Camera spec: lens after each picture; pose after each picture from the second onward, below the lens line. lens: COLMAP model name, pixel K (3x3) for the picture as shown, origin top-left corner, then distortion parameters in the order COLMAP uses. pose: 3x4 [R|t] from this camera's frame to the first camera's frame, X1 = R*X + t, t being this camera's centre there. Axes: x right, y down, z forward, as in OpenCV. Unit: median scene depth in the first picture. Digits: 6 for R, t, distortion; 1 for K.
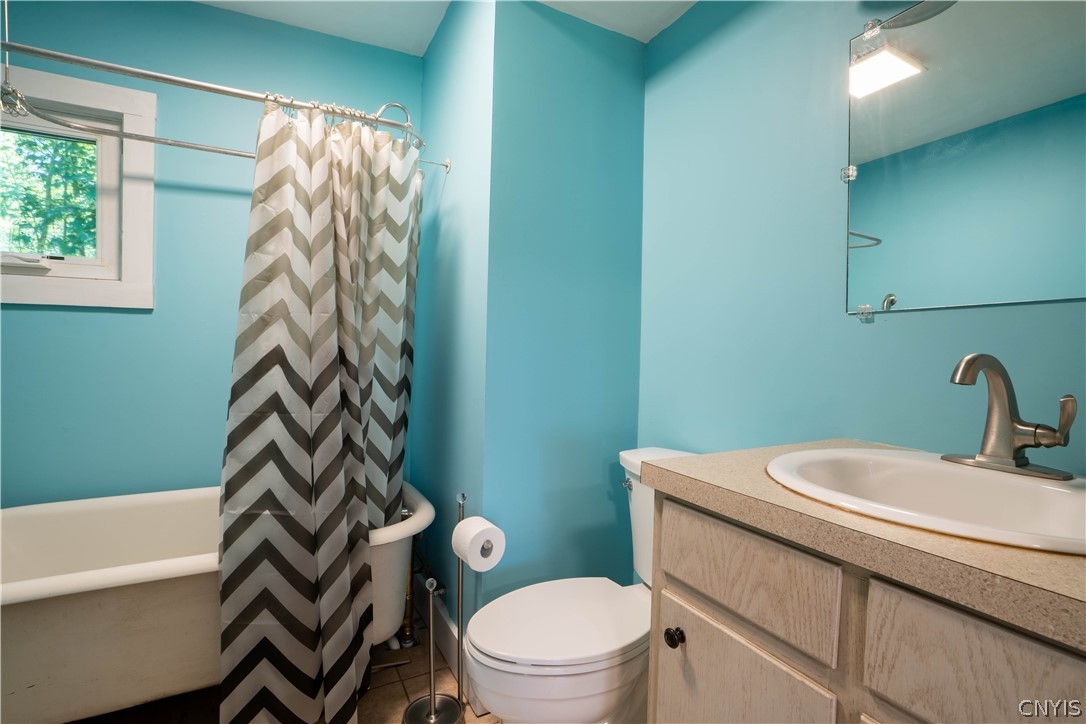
lens RADIAL K [[495.1, 0, 544.8], [0, 495.1, 355.5], [0, 0, 1]] dist [-0.037092, 0.000208]
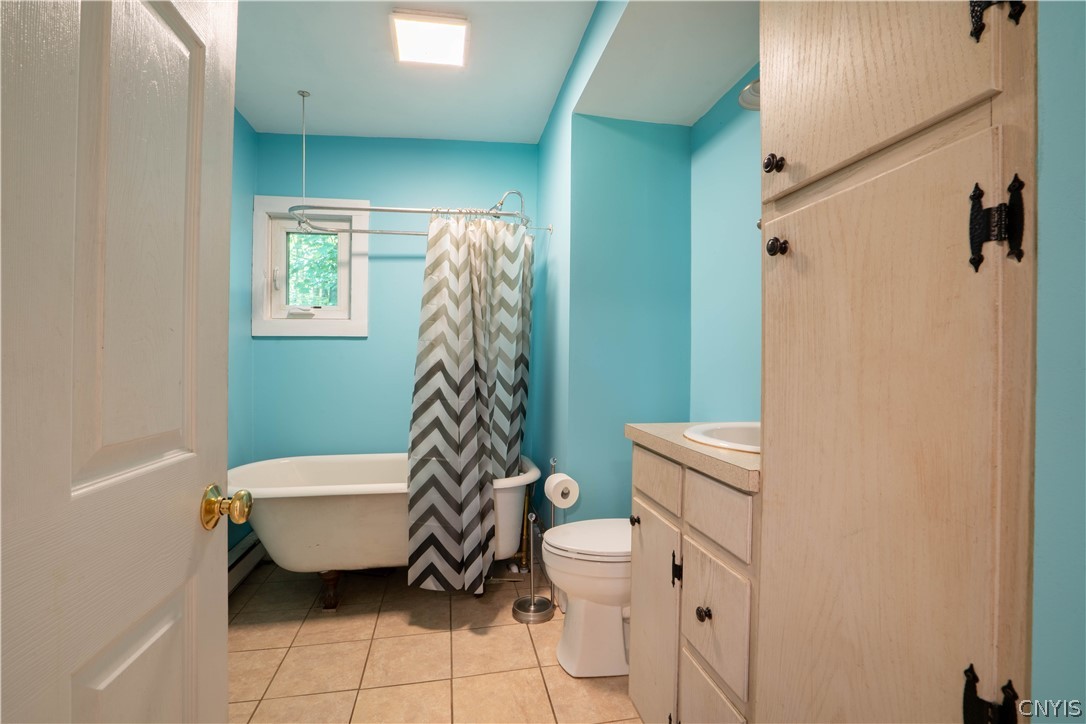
lens RADIAL K [[504.2, 0, 538.9], [0, 504.2, 363.1], [0, 0, 1]] dist [-0.060805, 0.023589]
pose [[0.950848, -0.007990, -0.309554, 0.279678], [0.005017, 0.999933, -0.010401, 0.010738], [0.309616, 0.008337, 0.950825, -0.479828]]
